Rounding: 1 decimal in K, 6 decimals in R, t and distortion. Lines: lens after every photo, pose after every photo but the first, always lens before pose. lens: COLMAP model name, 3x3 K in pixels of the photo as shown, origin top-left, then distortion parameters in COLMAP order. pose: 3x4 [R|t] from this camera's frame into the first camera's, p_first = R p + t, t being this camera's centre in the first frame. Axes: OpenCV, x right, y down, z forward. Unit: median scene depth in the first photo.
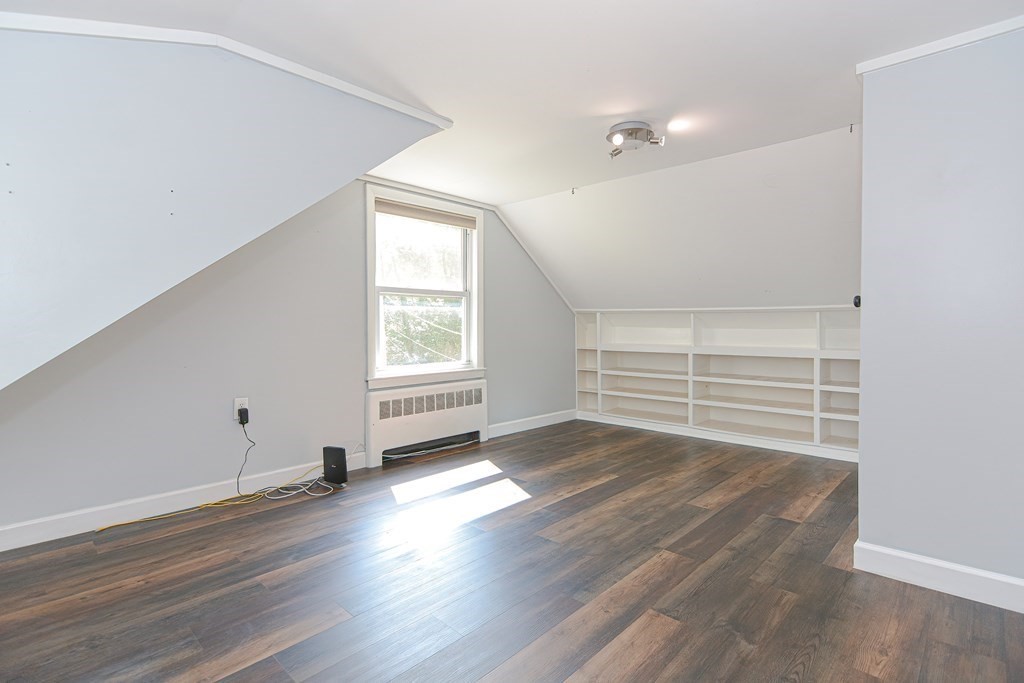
lens RADIAL K [[497.5, 0, 510.2], [0, 497.5, 323.0], [0, 0, 1]] dist [-0.003073, -0.001770]
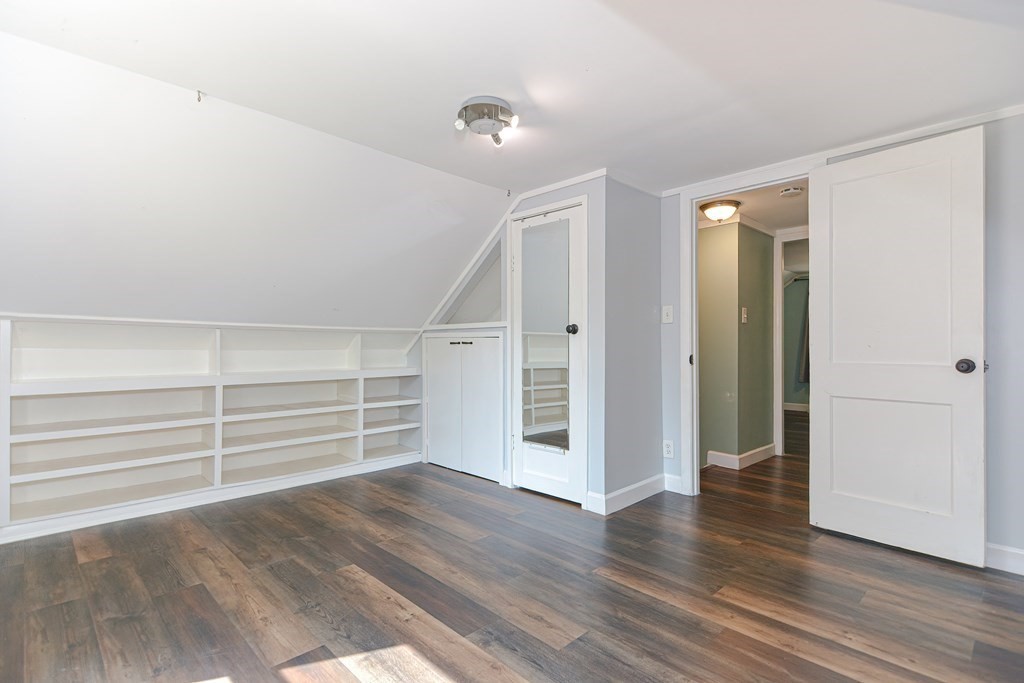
lens RADIAL K [[497.5, 0, 510.2], [0, 497.5, 323.0], [0, 0, 1]] dist [-0.003073, -0.001770]
pose [[0.039244, 0.049203, 0.998017, -0.446629], [0.004907, 0.998765, -0.049433, 0.012641], [-0.999218, 0.006837, 0.038955, 0.723555]]
